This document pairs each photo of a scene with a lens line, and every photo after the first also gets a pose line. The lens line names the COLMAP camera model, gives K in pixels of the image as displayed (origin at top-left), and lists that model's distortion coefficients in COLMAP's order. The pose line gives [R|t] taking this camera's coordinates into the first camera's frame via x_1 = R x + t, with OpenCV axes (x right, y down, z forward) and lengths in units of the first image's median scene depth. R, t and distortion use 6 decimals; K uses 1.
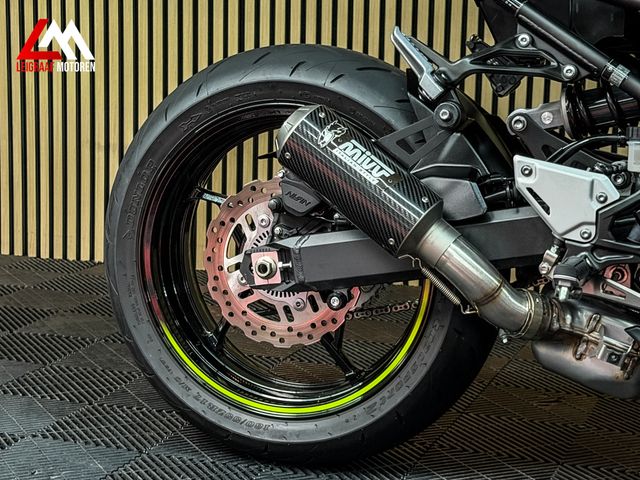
lens RADIAL K [[1451.8, 0, 320.4], [0, 1451.8, 243.0], [0, 0, 1]] dist [0.149917, 0.000000]
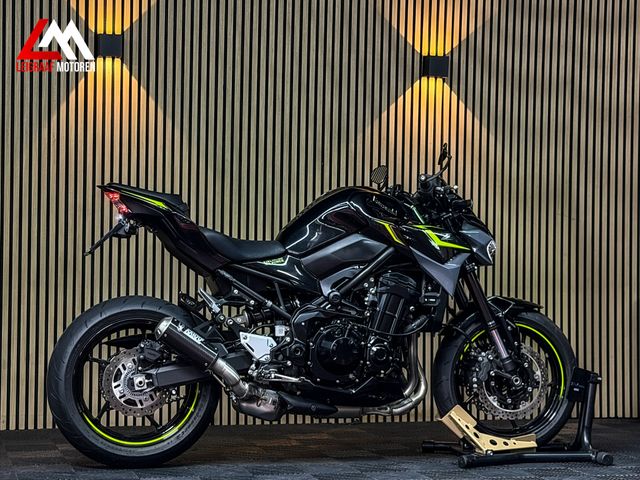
lens RADIAL K [[1451.8, 0, 338.3], [0, 1451.8, 243.8], [0, 0, 1]] dist [0.149917, 0.000000]
pose [[0.816722, 0.000872, 0.577030, -1.309199], [0.099020, 0.984954, -0.141639, 0.184725], [-0.568471, 0.172817, 0.804347, -1.375176]]
